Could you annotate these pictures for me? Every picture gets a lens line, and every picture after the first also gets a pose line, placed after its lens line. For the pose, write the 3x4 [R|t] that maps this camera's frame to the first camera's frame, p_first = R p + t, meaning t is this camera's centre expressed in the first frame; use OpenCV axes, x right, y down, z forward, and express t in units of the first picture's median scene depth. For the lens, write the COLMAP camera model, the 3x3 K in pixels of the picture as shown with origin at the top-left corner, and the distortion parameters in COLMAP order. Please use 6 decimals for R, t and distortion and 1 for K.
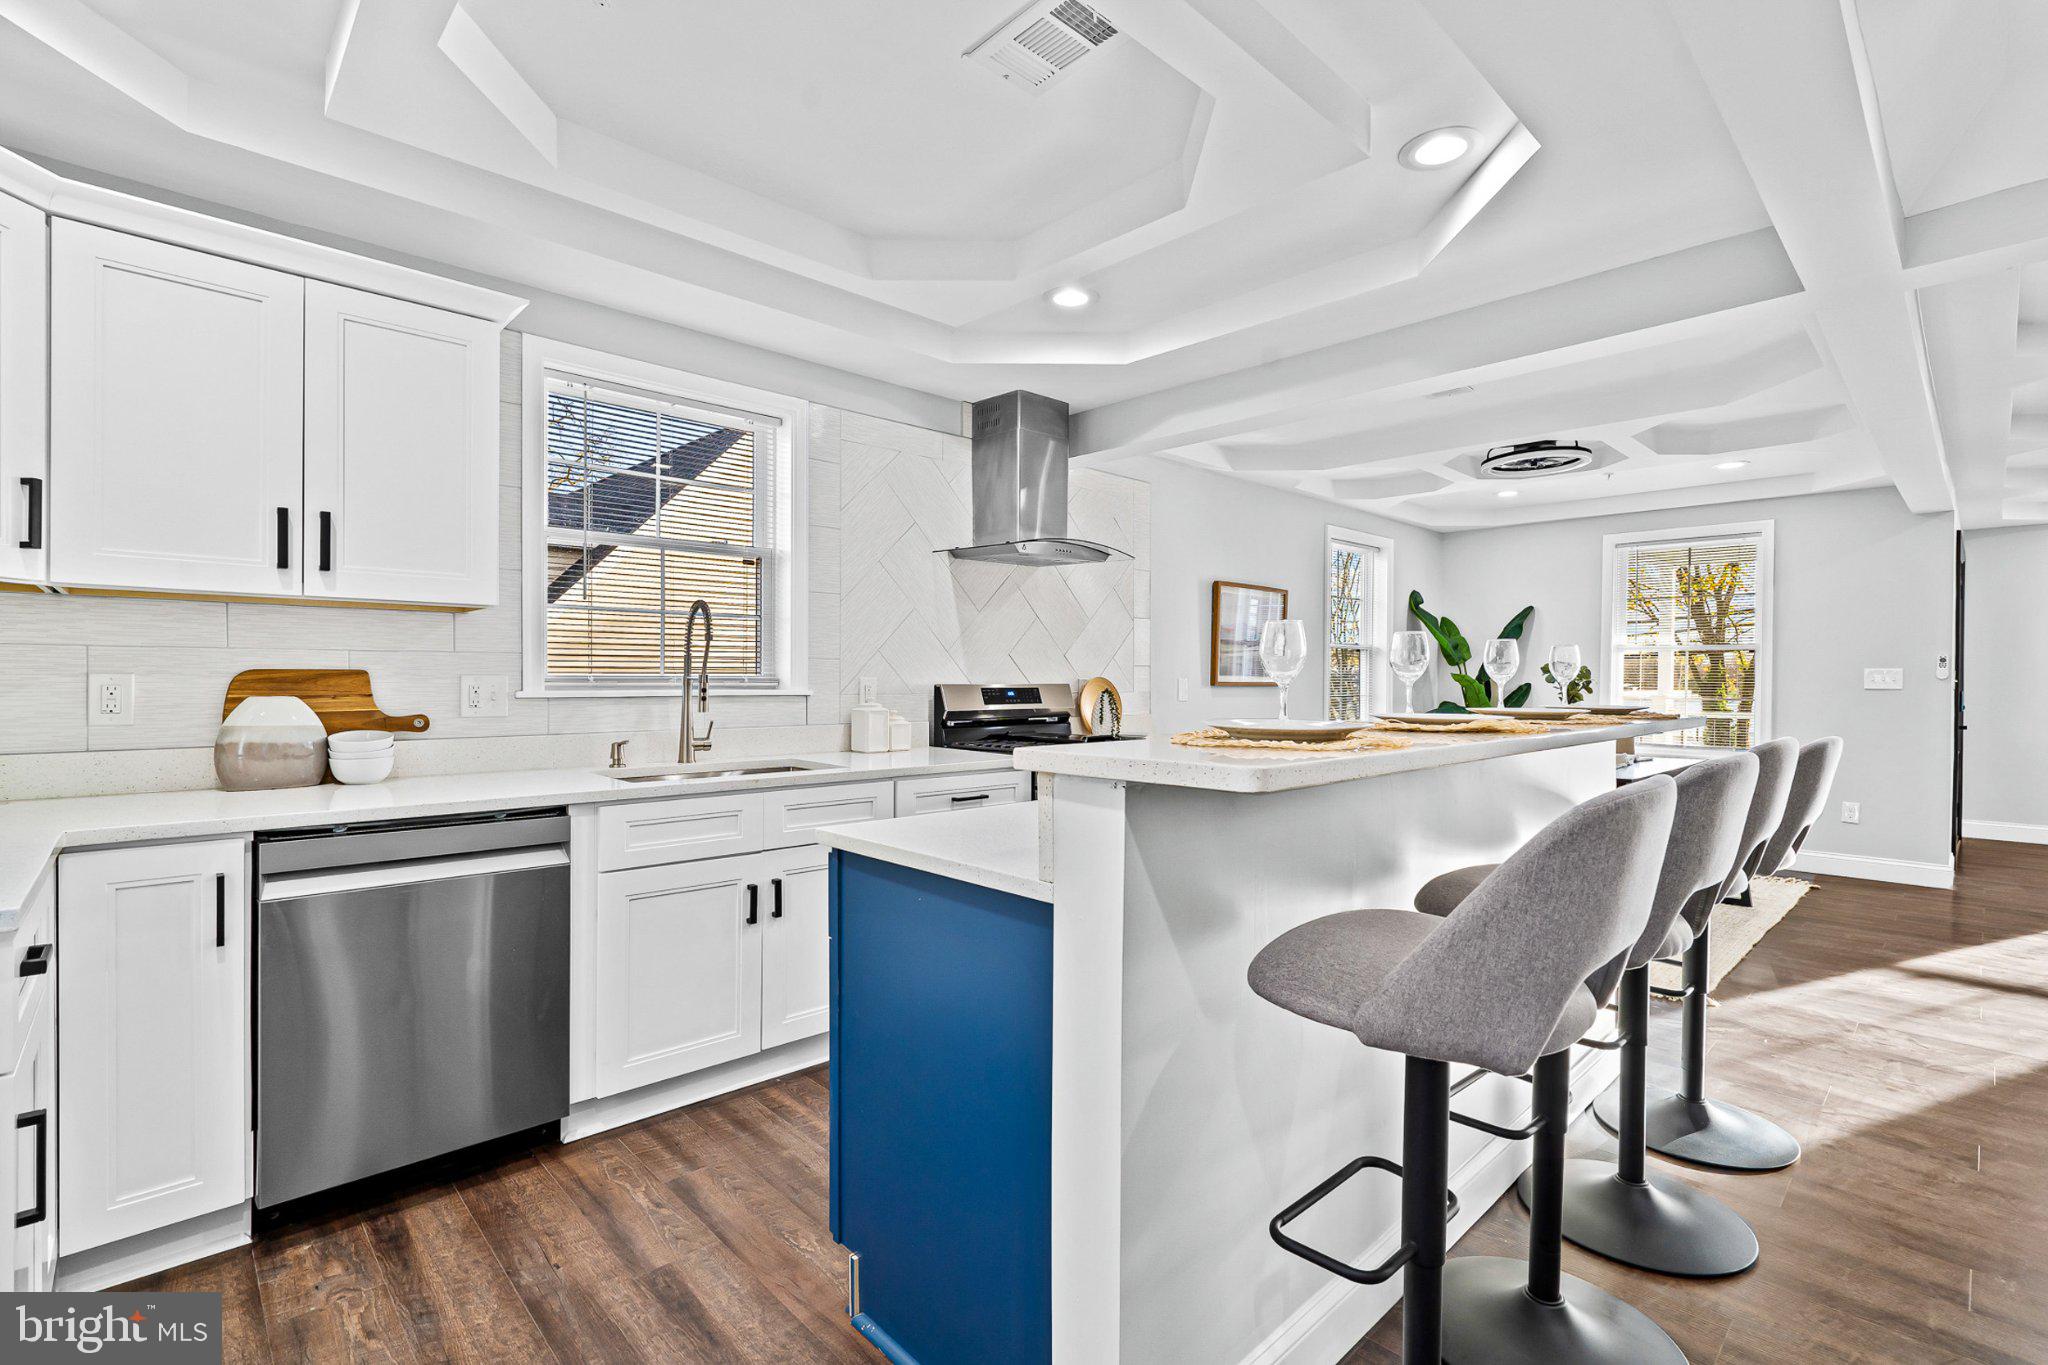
lens RADIAL K [[922.2, 0, 1019.7], [0, 922.2, 686.3], [0, 0, 1]] dist [-0.001941, 0.000053]
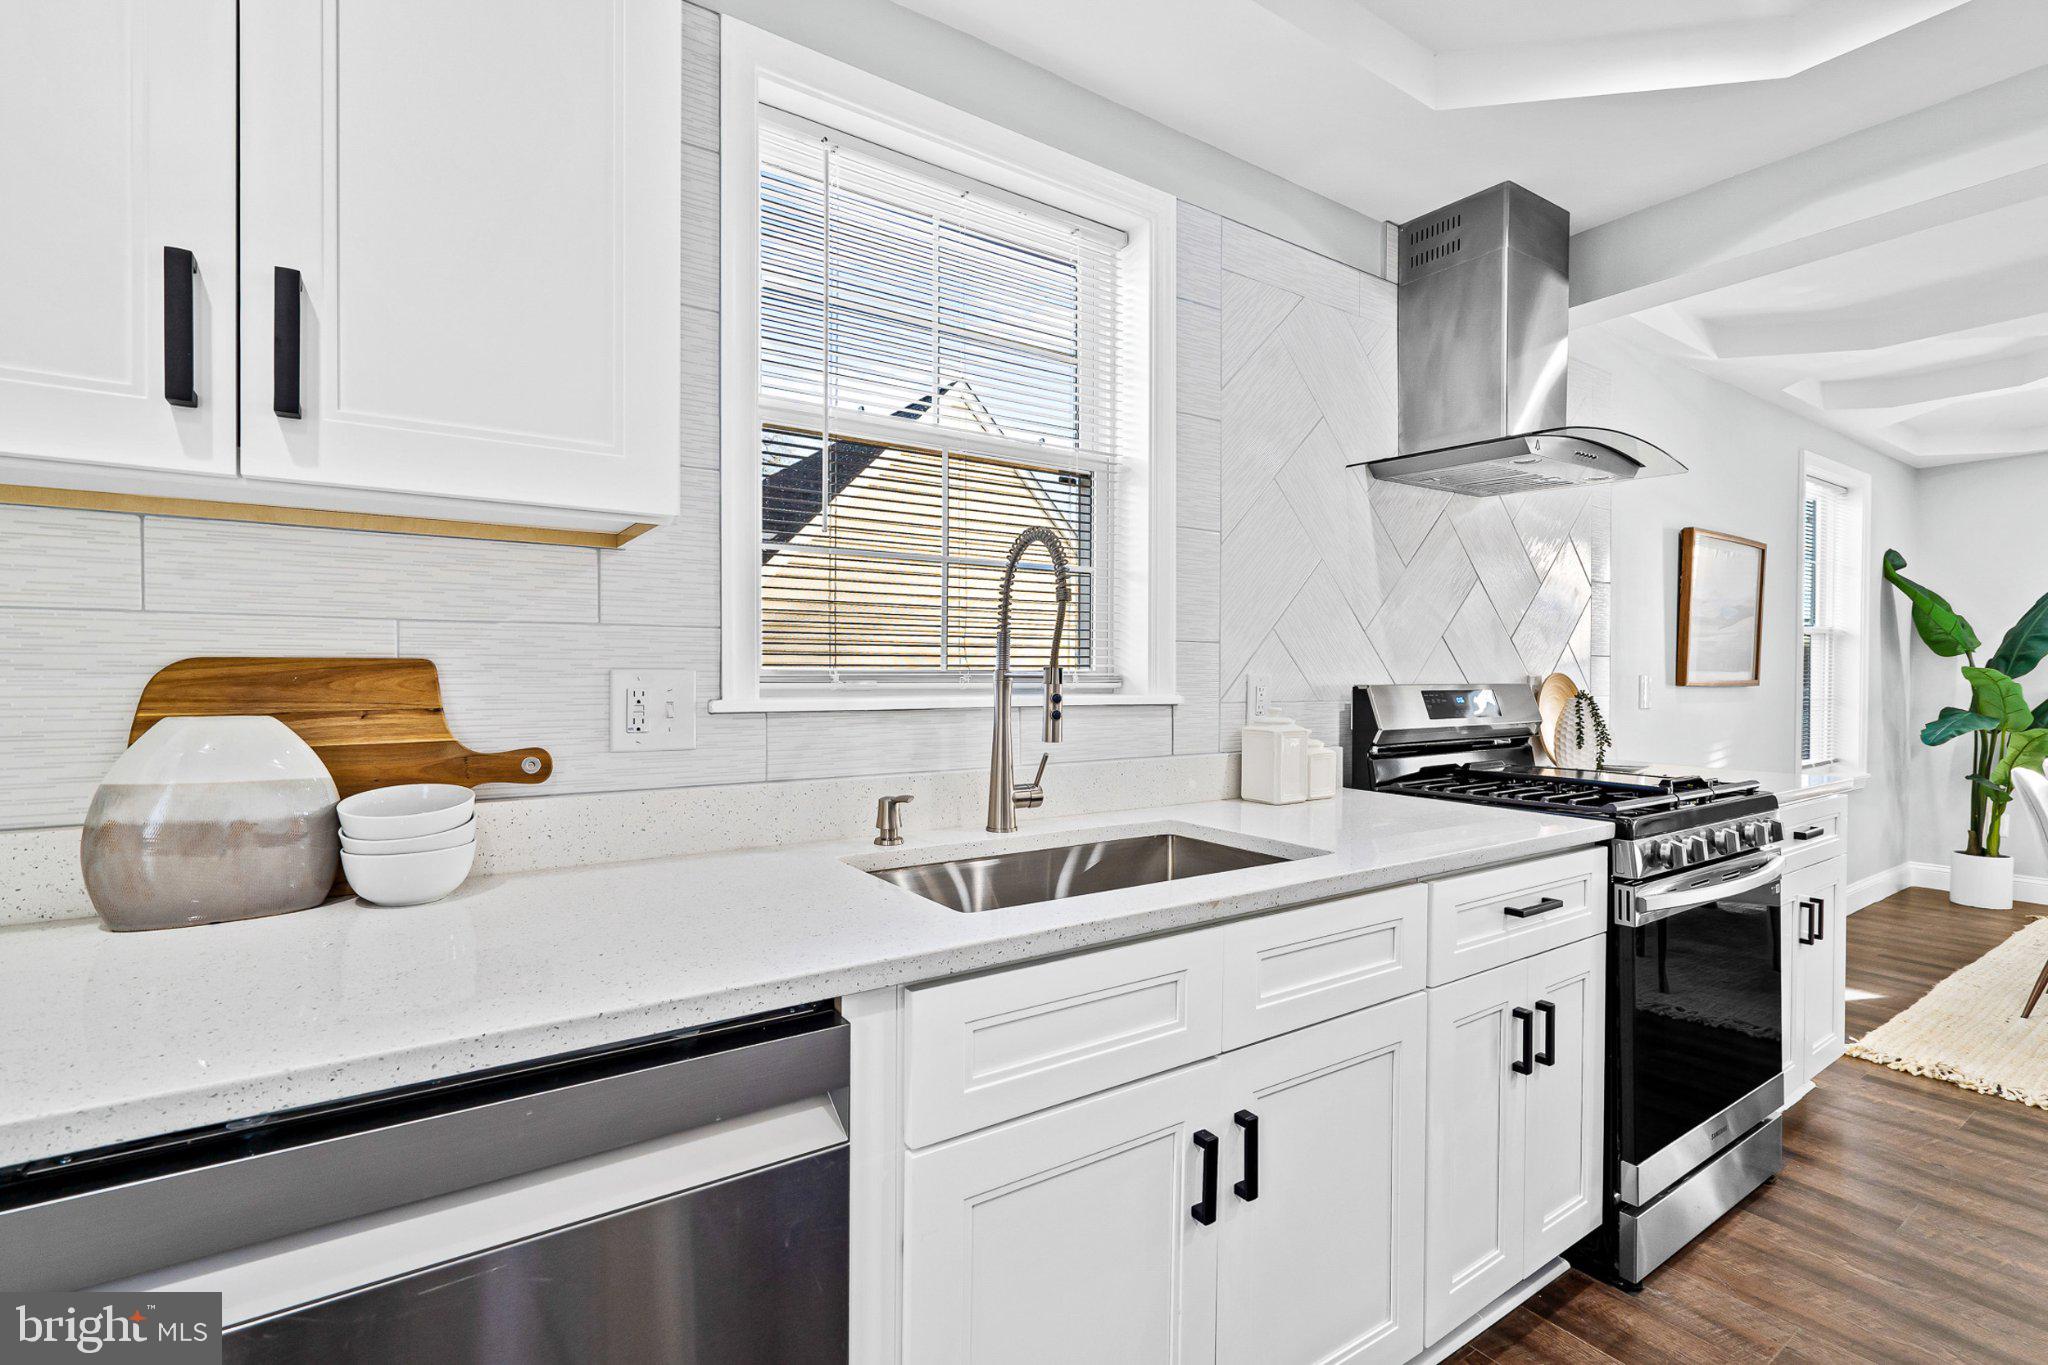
lens RADIAL K [[929.9, 0, 1024.0], [0, 929.9, 682.5], [0, 0, 1]] dist [-0.009305, -0.000033]
pose [[0.987065, -0.001844, -0.160310, -0.275166], [0.001450, 0.999996, -0.002576, -0.003024], [0.160314, 0.002310, 0.987063, 0.488364]]
